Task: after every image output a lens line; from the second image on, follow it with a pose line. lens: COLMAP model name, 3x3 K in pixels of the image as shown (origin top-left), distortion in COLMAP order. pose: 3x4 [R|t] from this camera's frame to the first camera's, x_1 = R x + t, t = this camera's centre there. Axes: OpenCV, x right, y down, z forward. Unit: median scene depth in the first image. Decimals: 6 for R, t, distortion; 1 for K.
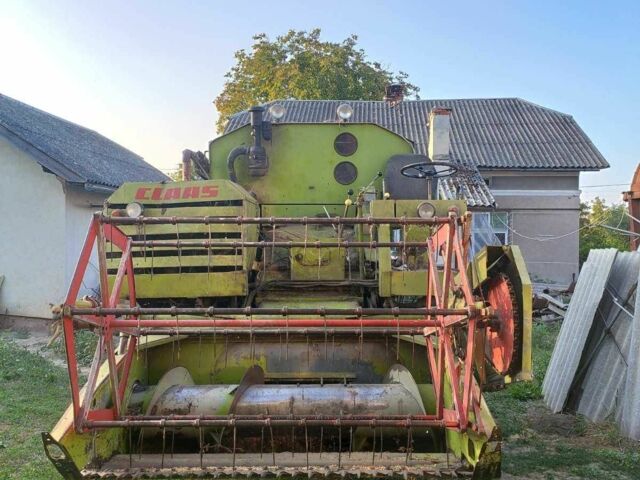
lens RADIAL K [[579.0, 0, 320.1], [0, 579.0, 249.4], [0, 0, 1]] dist [-0.008237, -0.011542]
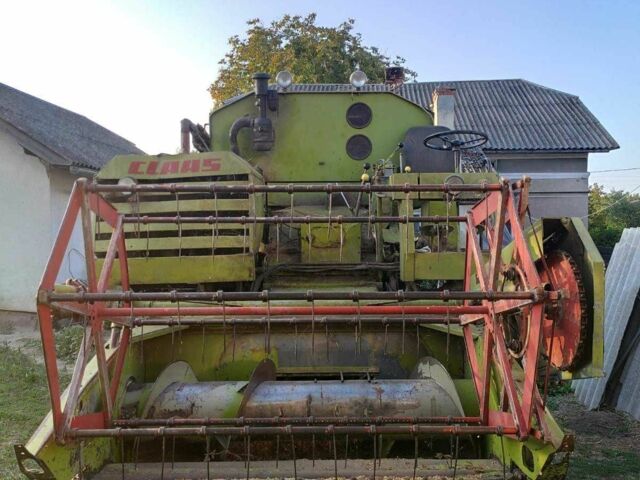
lens RADIAL K [[582.8, 0, 320.0], [0, 582.8, 240.0], [0, 0, 1]] dist [0.012697, 0.014353]
pose [[0.999966, -0.005790, 0.005952, -0.030785], [0.005762, 0.999973, 0.004646, 0.013948], [-0.005979, -0.004612, 0.999971, 0.100639]]
